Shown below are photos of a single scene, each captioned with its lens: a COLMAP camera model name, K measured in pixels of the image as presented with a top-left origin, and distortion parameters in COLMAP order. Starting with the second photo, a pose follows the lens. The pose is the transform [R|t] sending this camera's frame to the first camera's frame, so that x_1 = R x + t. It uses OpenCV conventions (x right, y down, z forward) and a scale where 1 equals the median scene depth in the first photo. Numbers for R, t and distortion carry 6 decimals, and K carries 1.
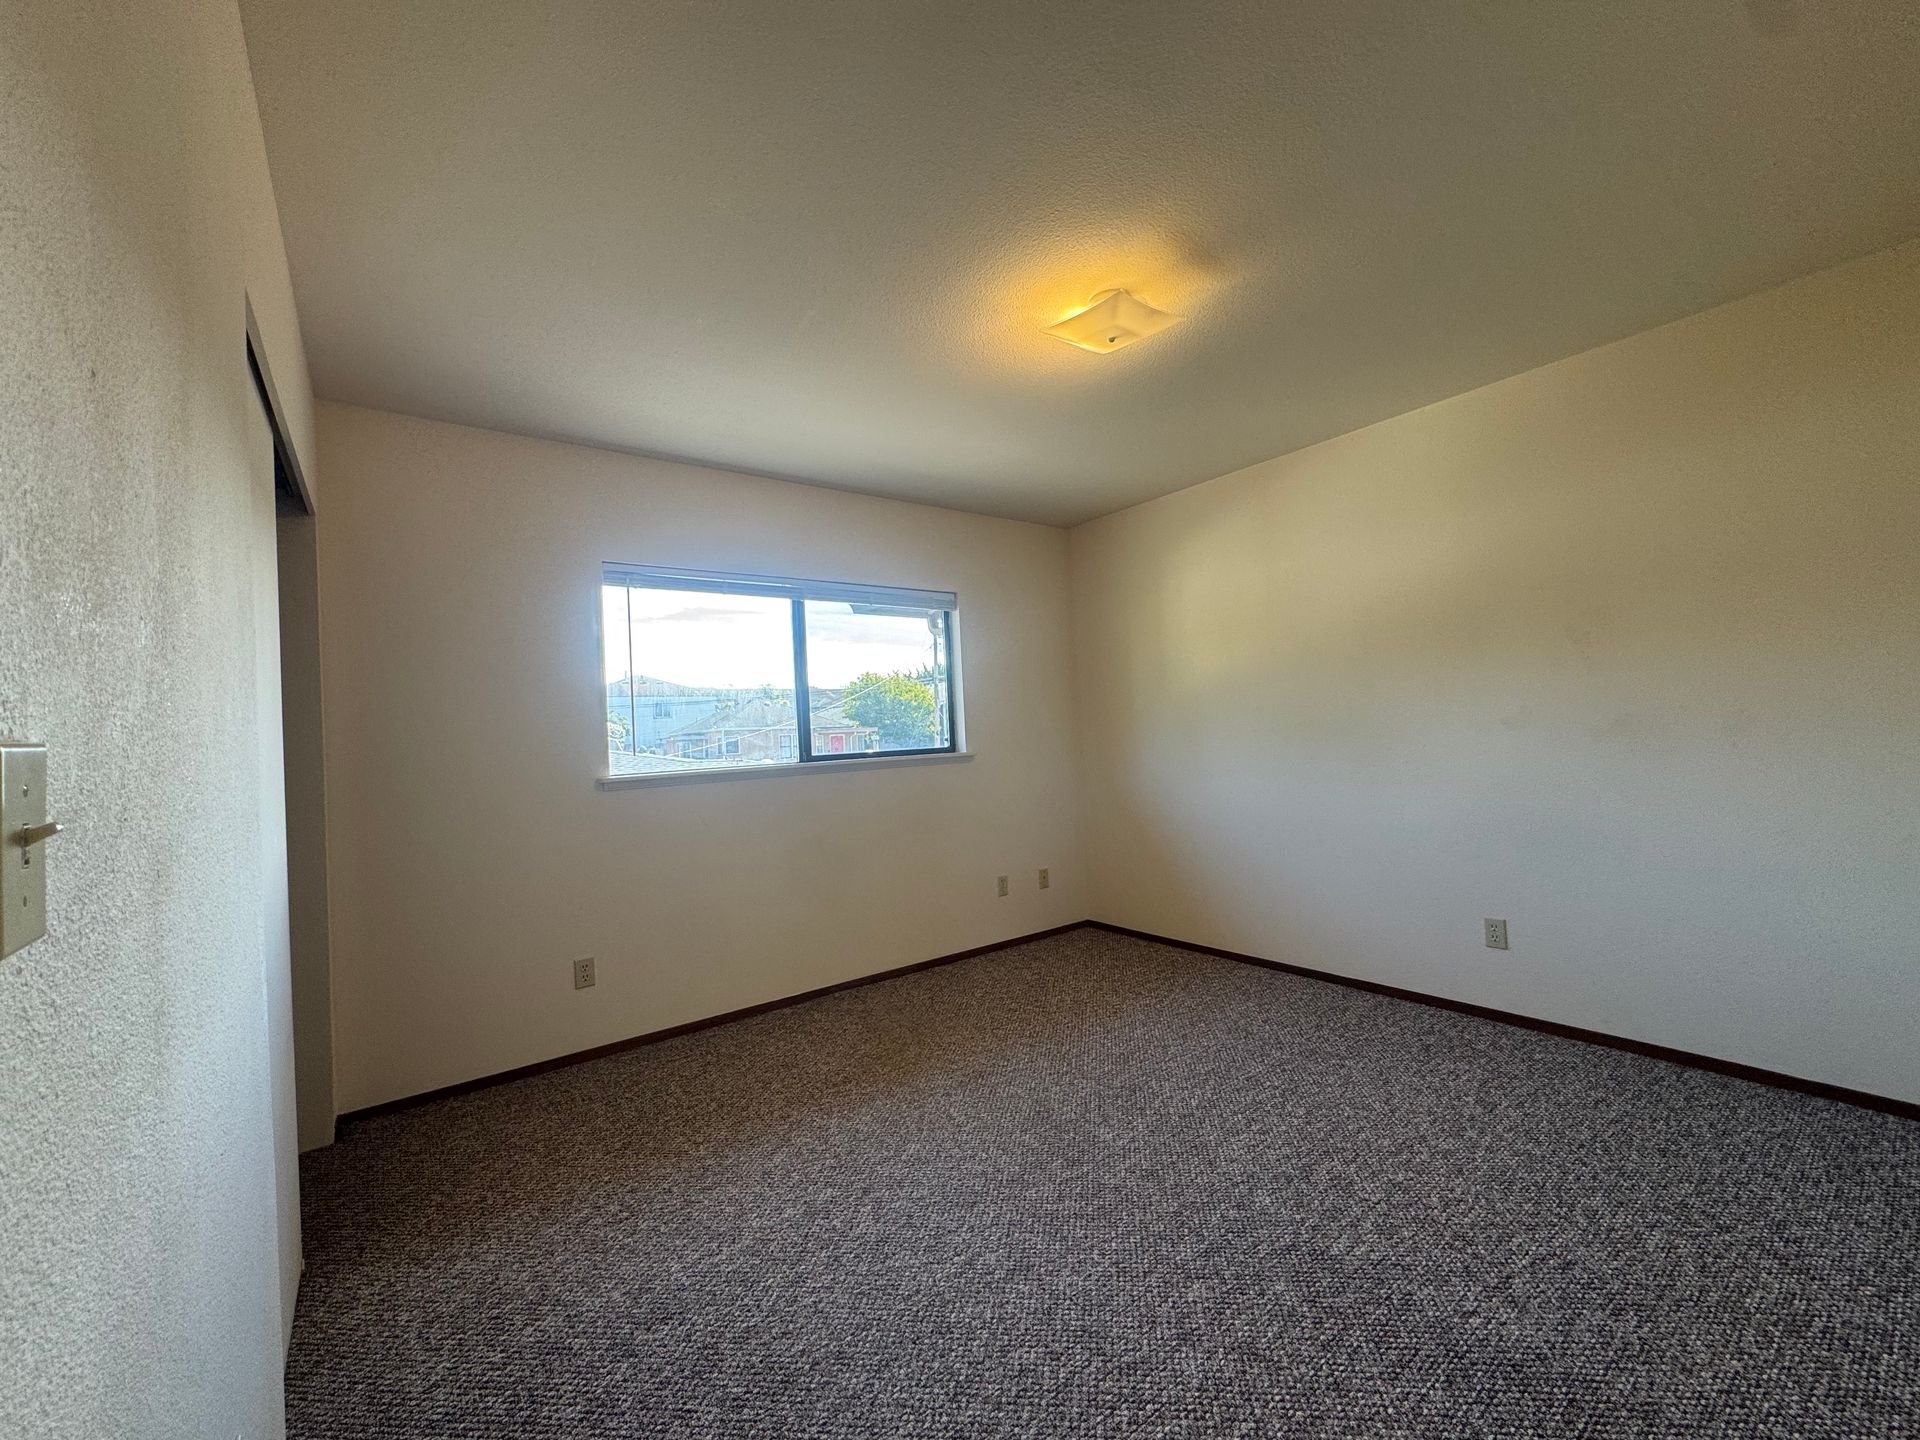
lens RADIAL K [[764.3, 0, 957.6], [0, 764.3, 716.7], [0, 0, 1]] dist [-0.003220, 0.000496]
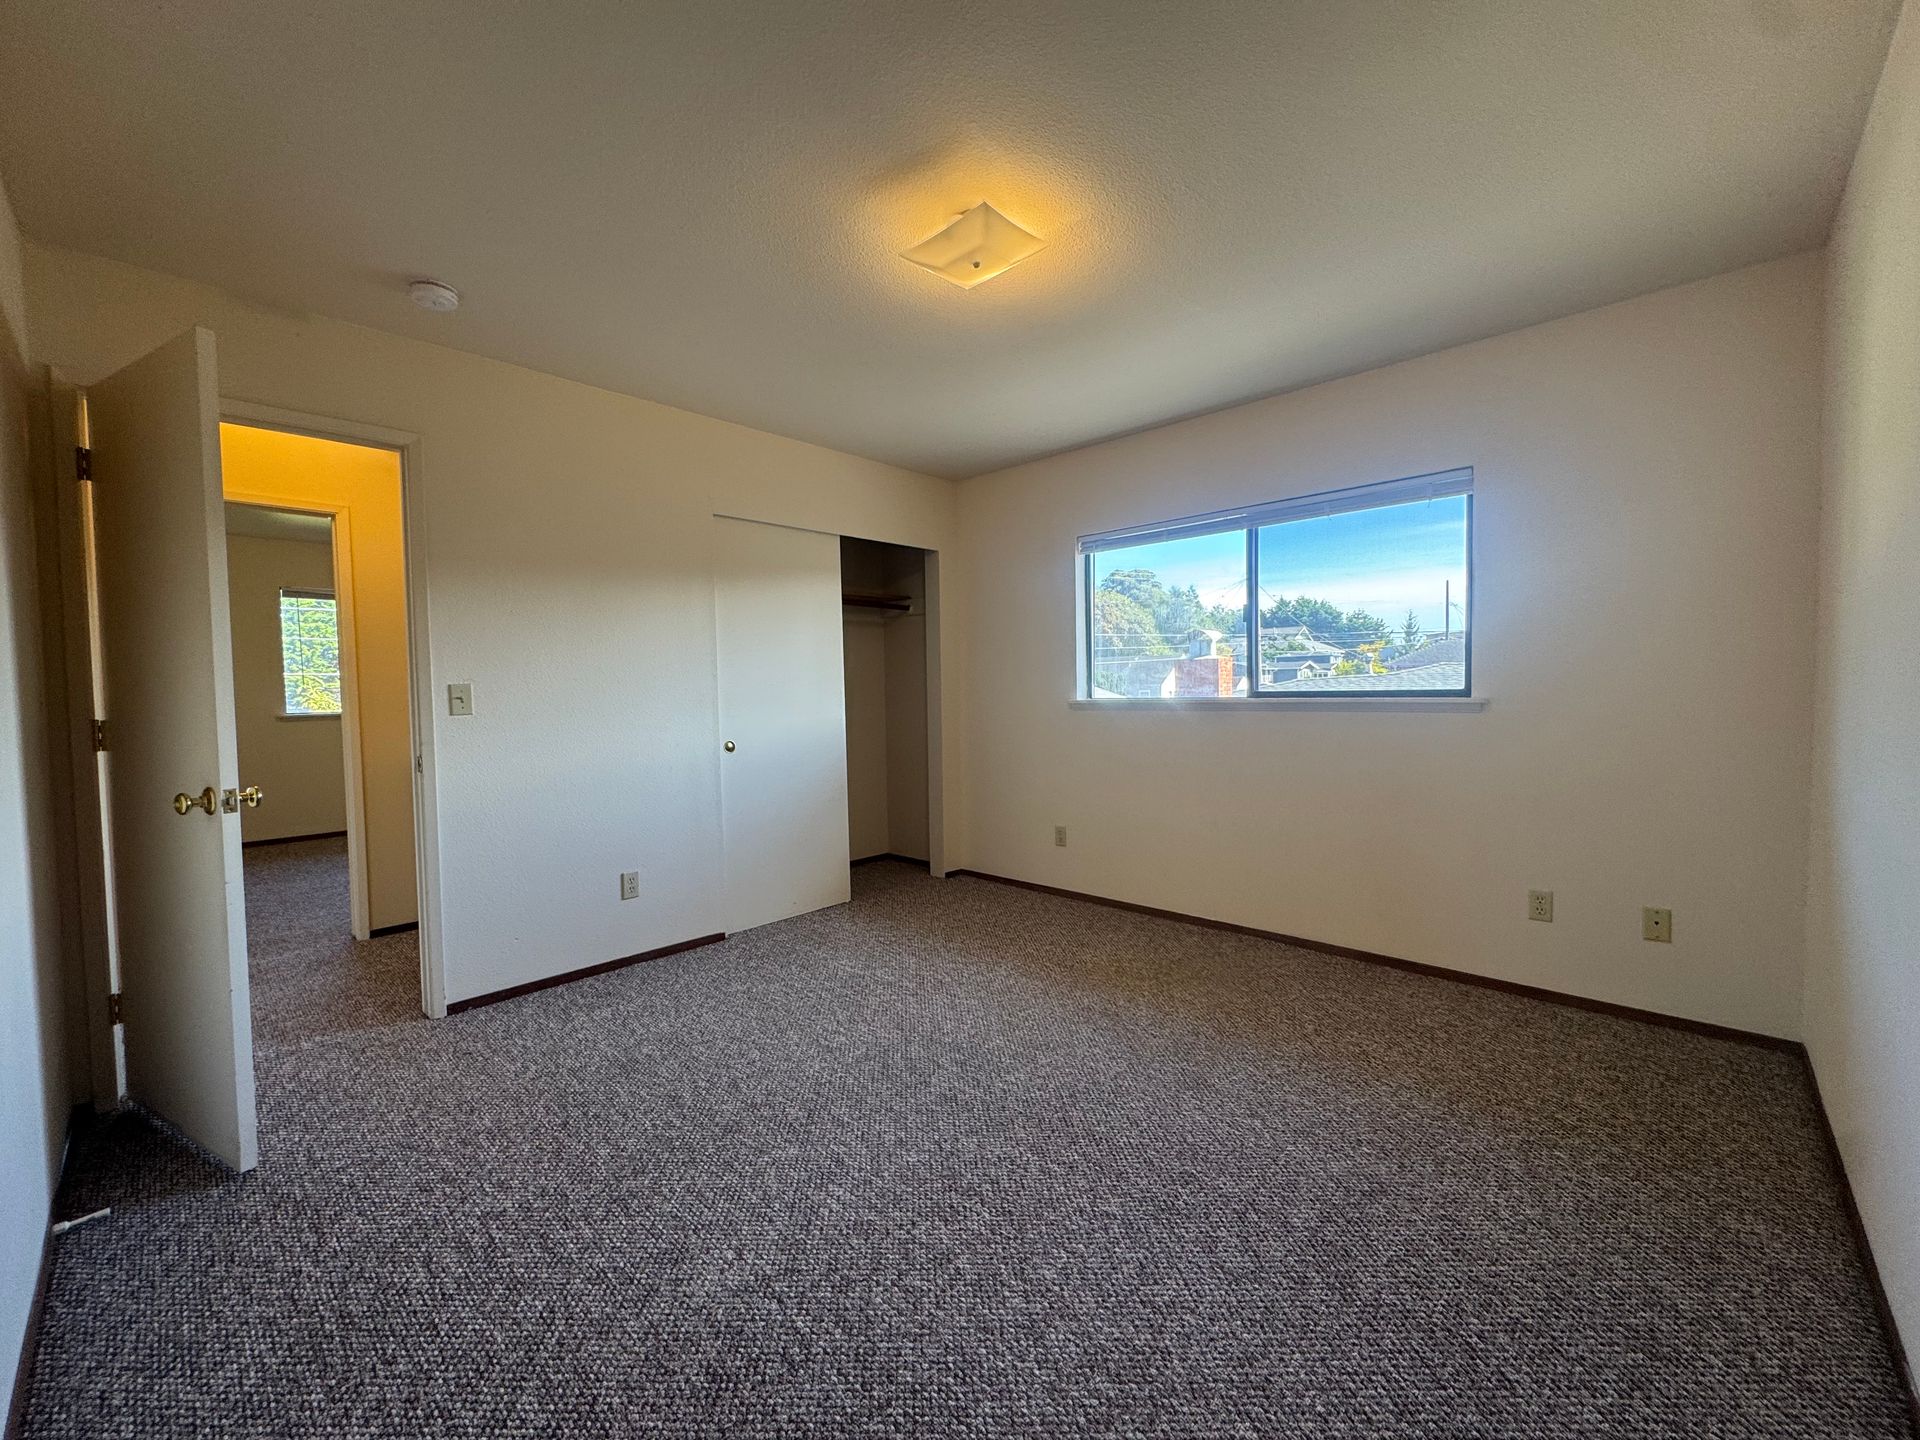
lens RADIAL K [[764.3, 0, 957.6], [0, 764.3, 716.7], [0, 0, 1]] dist [-0.003220, 0.000496]
pose [[0.167337, 0.082849, -0.982412, 0.911609], [0.033526, 0.995408, 0.089655, -0.021155], [0.985329, -0.047939, 0.163791, 0.622890]]
